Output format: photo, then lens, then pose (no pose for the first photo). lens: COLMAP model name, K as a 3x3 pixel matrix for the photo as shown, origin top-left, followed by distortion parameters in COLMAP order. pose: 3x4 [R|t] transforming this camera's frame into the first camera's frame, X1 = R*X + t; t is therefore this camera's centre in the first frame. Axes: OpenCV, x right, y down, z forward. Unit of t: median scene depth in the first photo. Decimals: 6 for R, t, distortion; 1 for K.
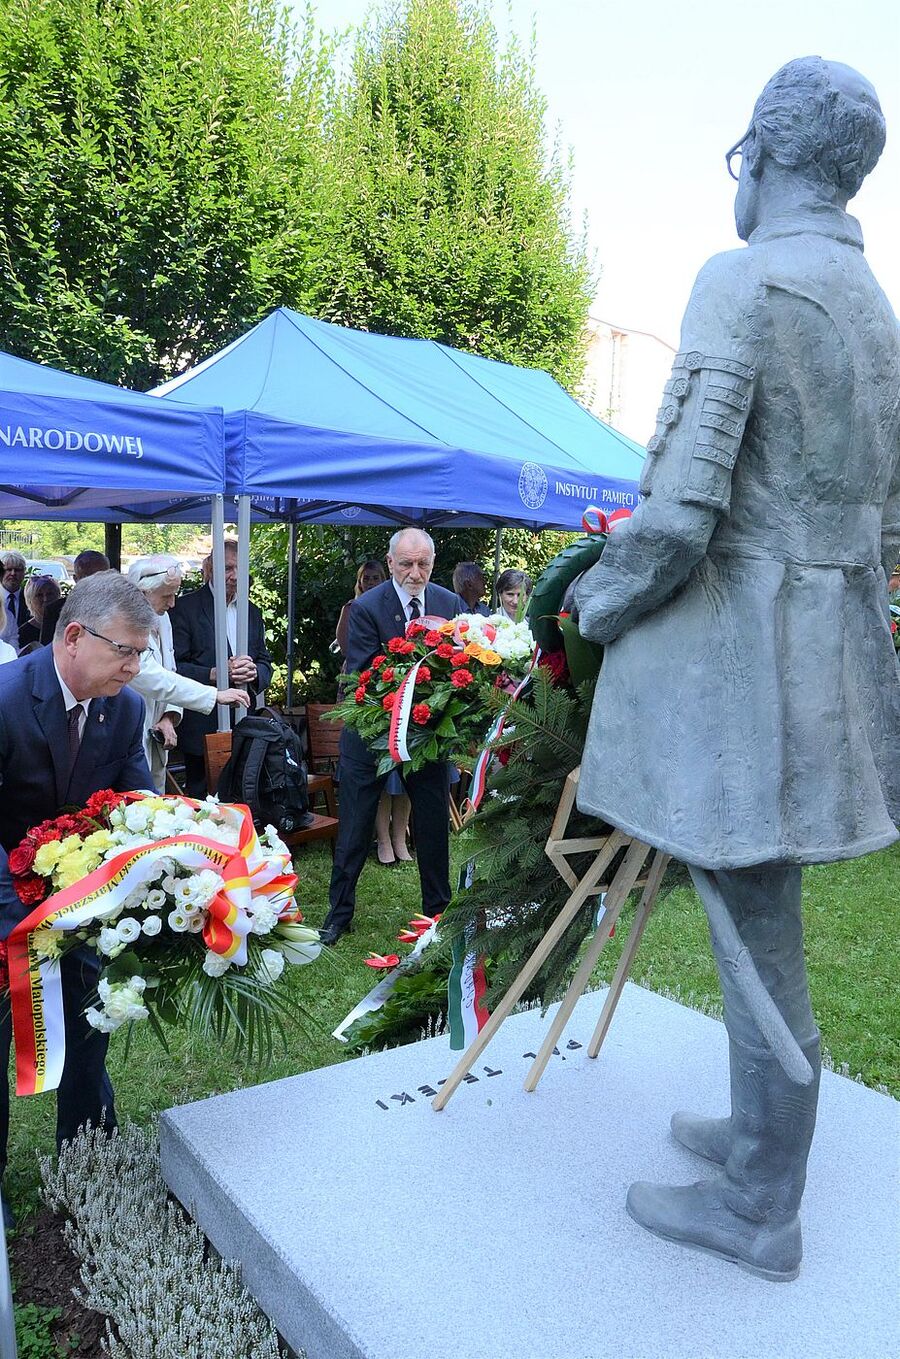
lens RADIAL K [[1061.7, 0, 435.5], [0, 1061.7, 694.9], [0, 0, 1]] dist [-0.160953, 0.105797]
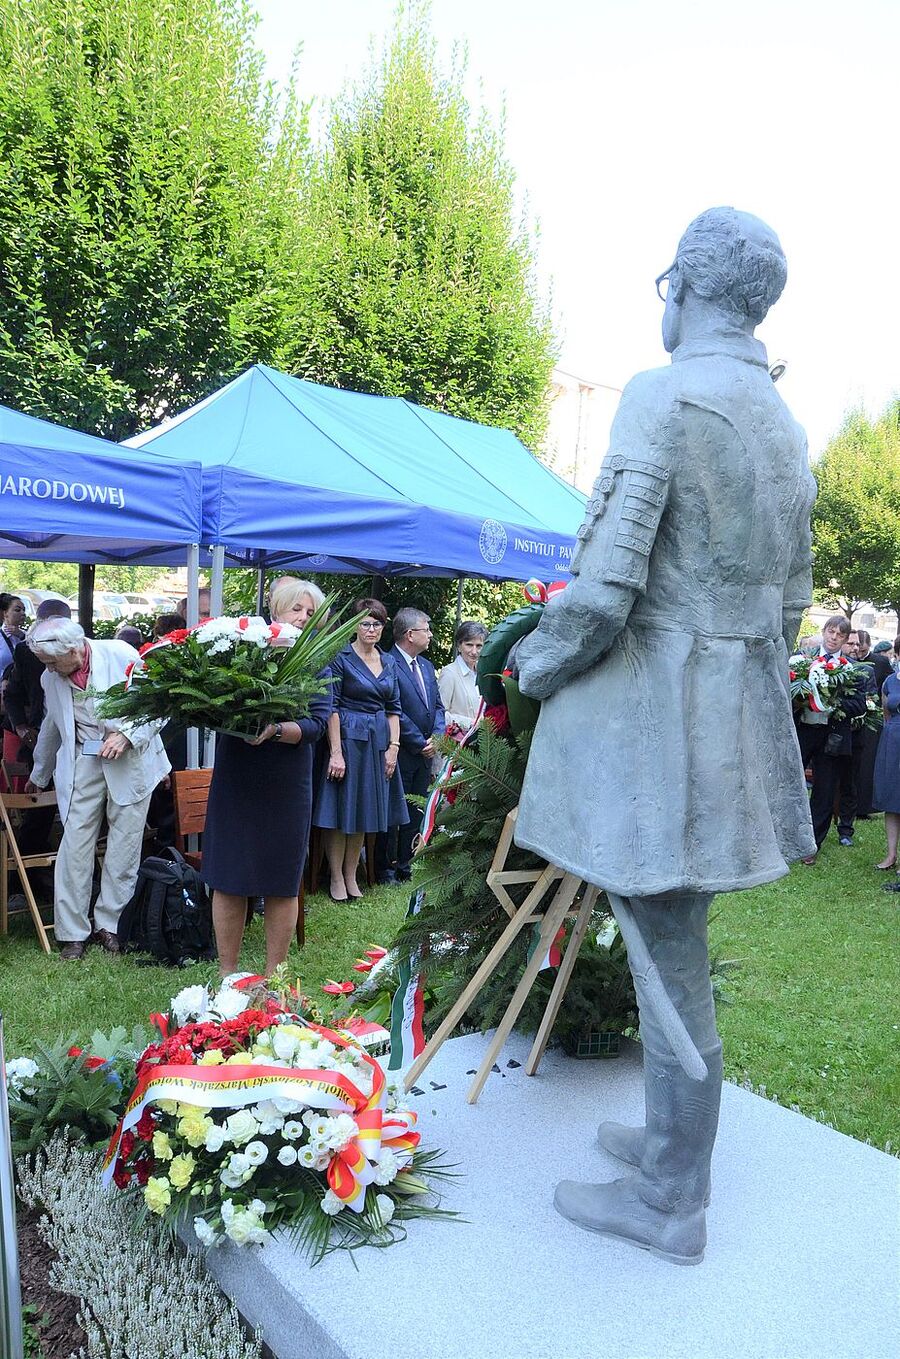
lens RADIAL K [[1061.7, 0, 434.1], [0, 1061.7, 700.0], [0, 0, 1]] dist [-0.160953, 0.105797]
pose [[0.999079, 0.025013, 0.034875, 0.003573], [-0.023732, 0.999045, -0.036675, -0.002620], [-0.035759, 0.035814, 0.998719, -0.130945]]
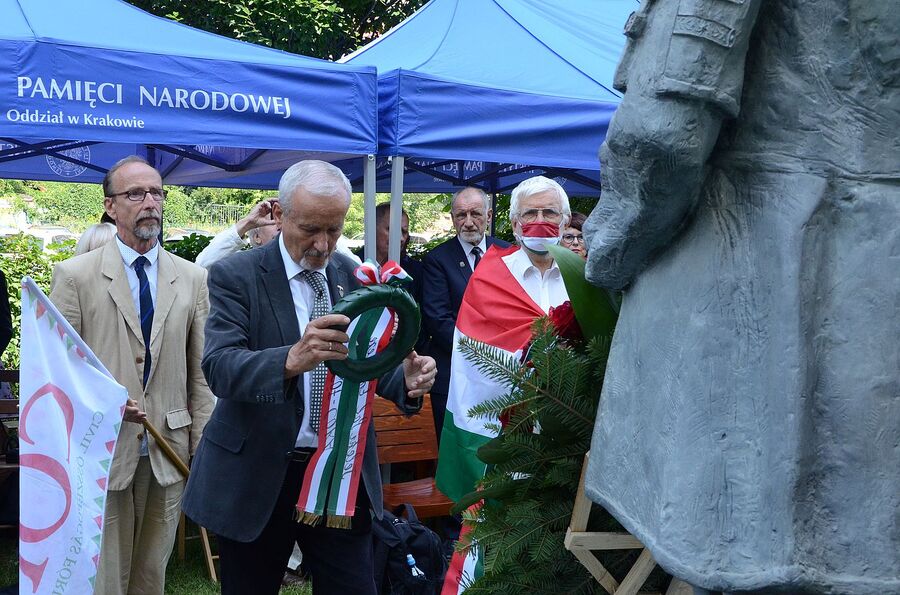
lens RADIAL K [[1032.4, 0, 340.2], [0, 1032.4, 323.6], [0, 0, 1]] dist [-0.032061, 0.000000]
pose [[0.945658, 0.029684, -0.323805, 0.194481], [-0.044551, 0.998261, -0.038597, 0.014774], [0.322097, 0.050925, 0.945336, 0.170668]]
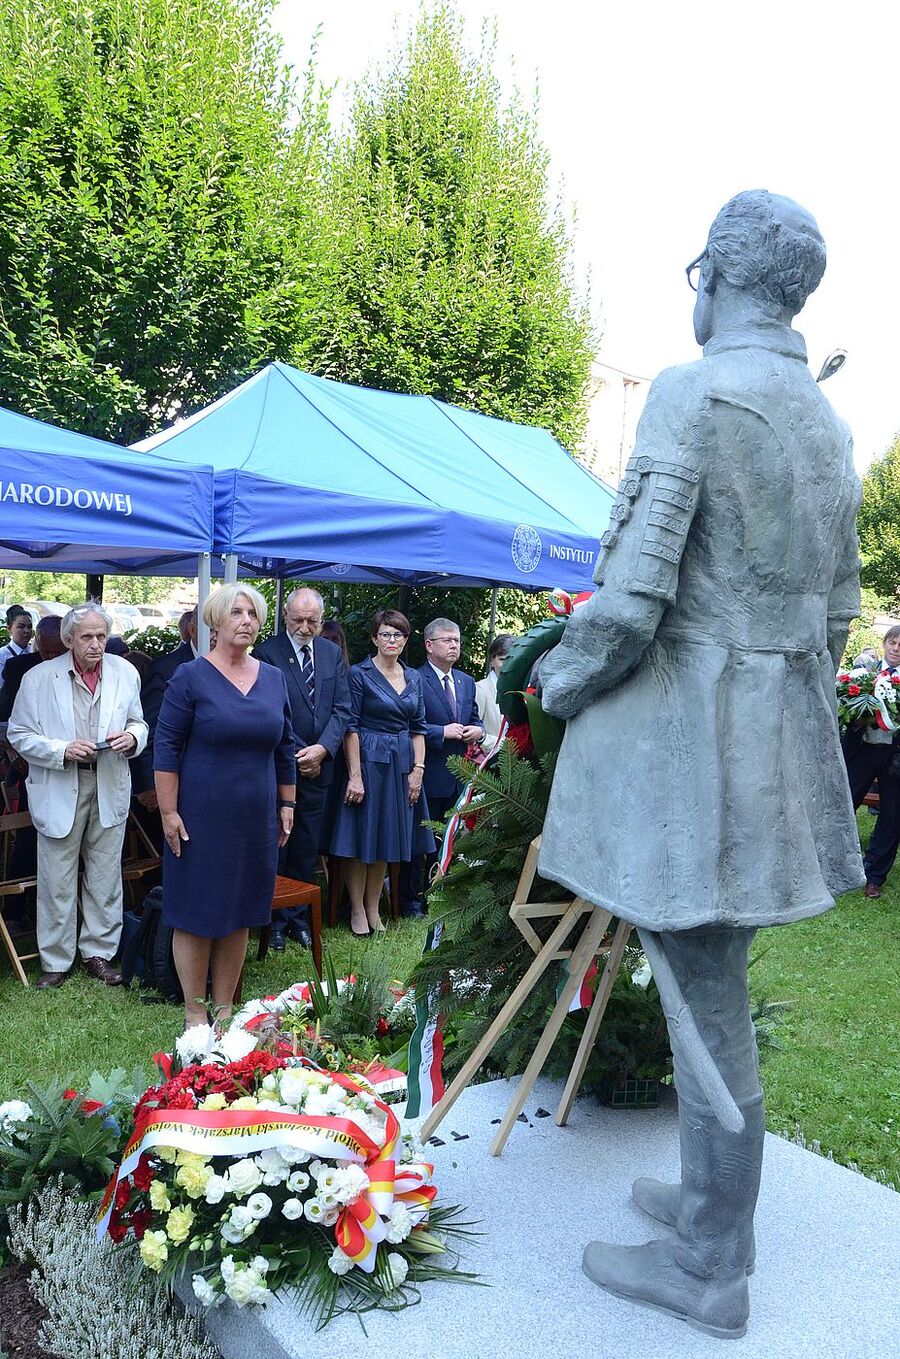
lens RADIAL K [[1142.7, 0, 413.8], [0, 1142.7, 679.4], [0, 0, 1]] dist [-0.154527, 0.095392]
pose [[0.999612, 0.023705, -0.014656, 0.020149], [-0.024672, 0.997260, -0.069738, -0.003417], [0.012962, 0.070072, 0.997458, -0.138485]]
